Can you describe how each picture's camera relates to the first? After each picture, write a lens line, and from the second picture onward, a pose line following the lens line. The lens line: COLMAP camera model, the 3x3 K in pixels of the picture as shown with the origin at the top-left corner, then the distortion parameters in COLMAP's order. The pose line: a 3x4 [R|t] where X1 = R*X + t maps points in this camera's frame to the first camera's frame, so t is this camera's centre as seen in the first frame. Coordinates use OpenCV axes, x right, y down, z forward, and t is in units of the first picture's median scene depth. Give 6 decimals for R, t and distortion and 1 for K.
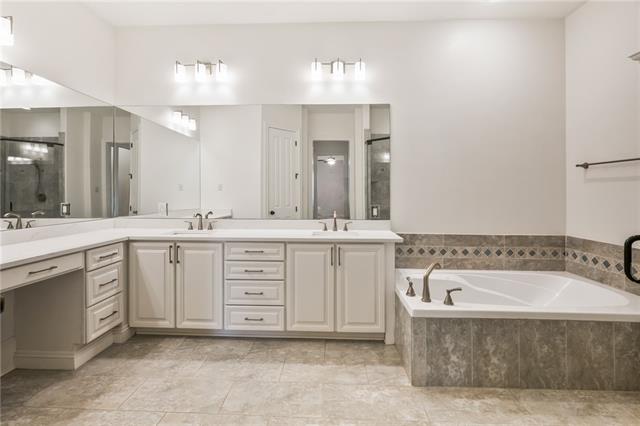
lens RADIAL K [[294.3, 0, 319.6], [0, 294.3, 193.2], [0, 0, 1]] dist [-0.001214, 0.000519]
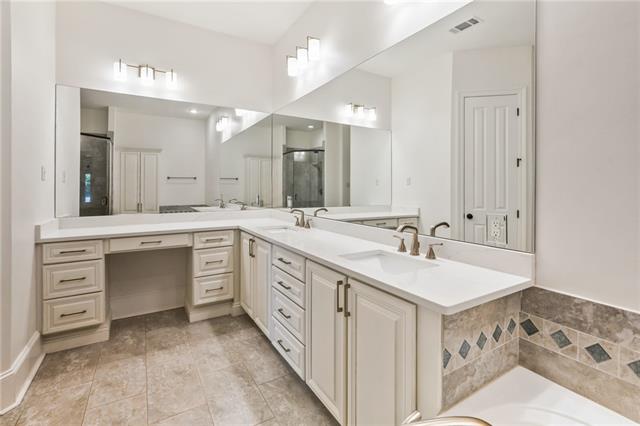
lens RADIAL K [[298.6, 0, 320.5], [0, 298.6, 187.6], [0, 0, 1]] dist [0.001061, 0.000496]
pose [[0.556464, -0.001029, -0.830871, 0.535861], [-0.002313, 0.999993, -0.002787, 0.001536], [0.830868, 0.003473, 0.556458, 0.666330]]
